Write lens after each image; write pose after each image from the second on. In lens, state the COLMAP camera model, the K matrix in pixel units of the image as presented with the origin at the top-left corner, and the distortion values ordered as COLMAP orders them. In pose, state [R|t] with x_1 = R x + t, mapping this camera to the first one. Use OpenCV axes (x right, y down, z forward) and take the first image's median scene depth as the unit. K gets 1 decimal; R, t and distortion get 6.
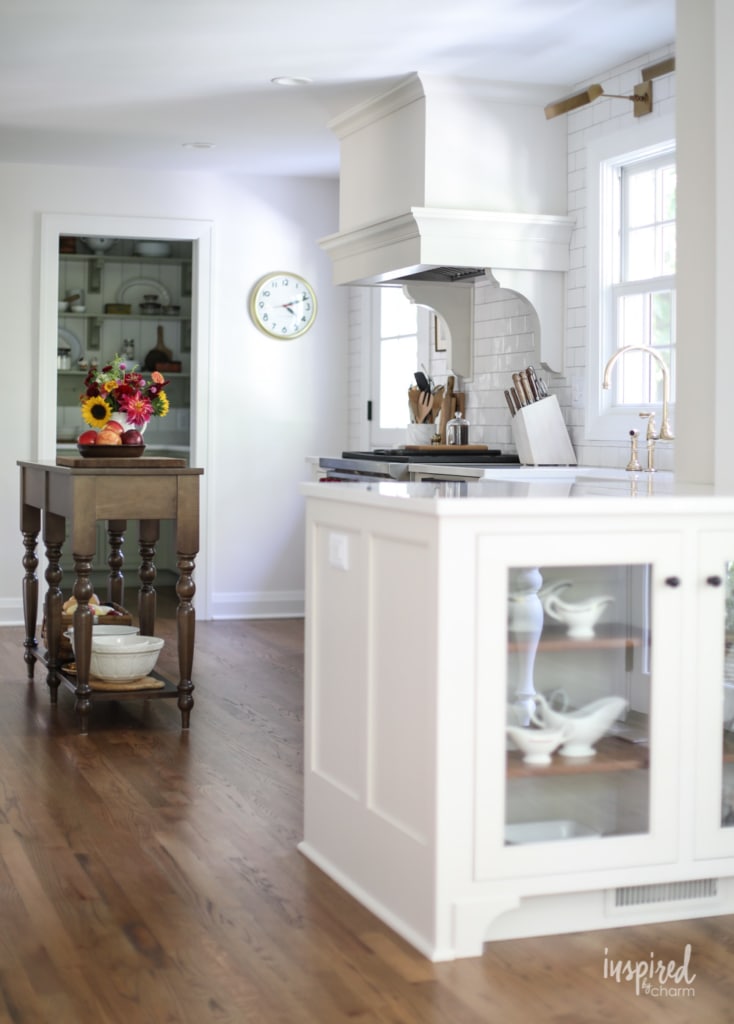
lens RADIAL K [[1657.6, 0, 365.9], [0, 1657.6, 516.1], [0, 0, 1]] dist [-0.090097, 0.000000]
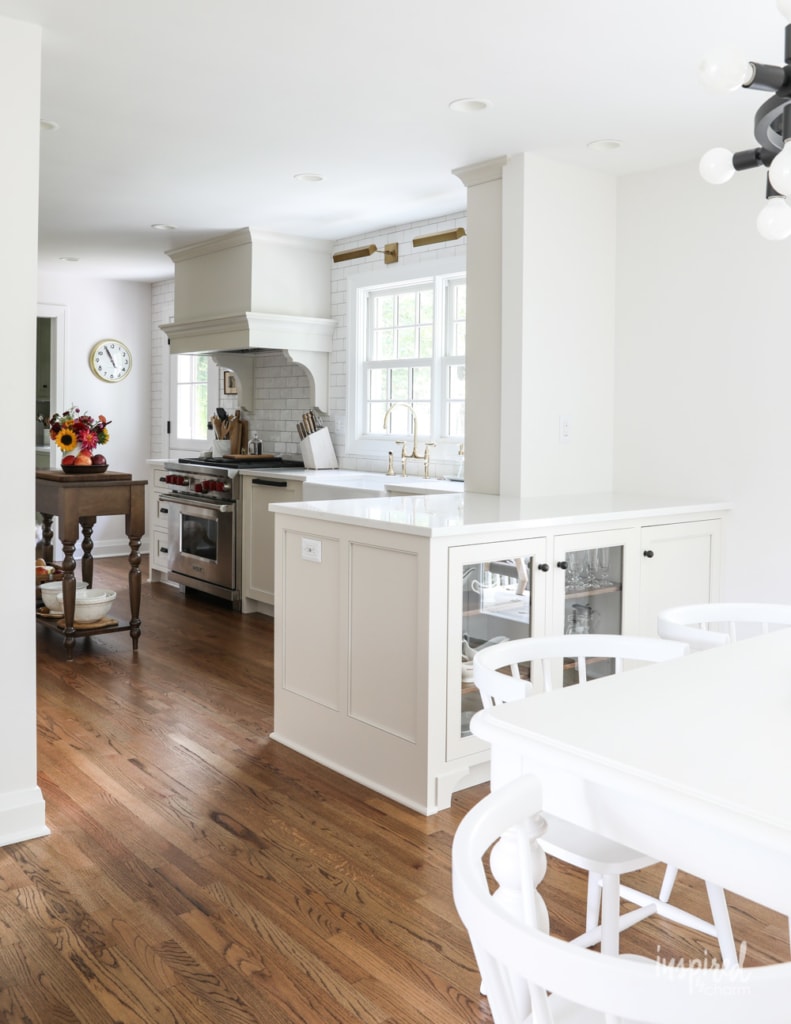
lens RADIAL K [[946.3, 0, 370.3], [0, 946.3, 474.2], [0, 0, 1]] dist [-0.032400, 0.000000]
pose [[0.942857, -0.018893, 0.332661, -0.162851], [0.014637, 0.999776, 0.015294, -0.039439], [-0.332876, -0.009551, 0.942922, 0.085389]]
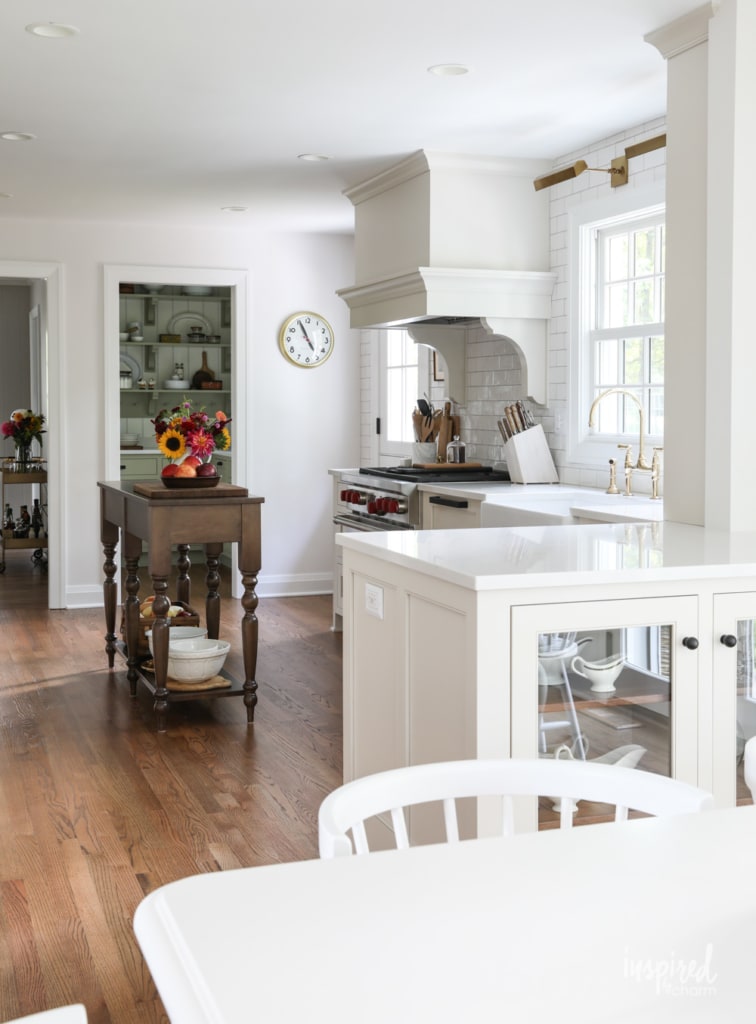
lens RADIAL K [[1252.4, 0, 384.0], [0, 1252.4, 494.0], [0, 0, 1]] dist [0.061362, 0.000000]
pose [[0.999761, -0.011469, 0.018631, -0.015402], [0.011137, 0.999779, 0.017814, -0.040538], [-0.018831, -0.017602, 0.999668, 0.101610]]
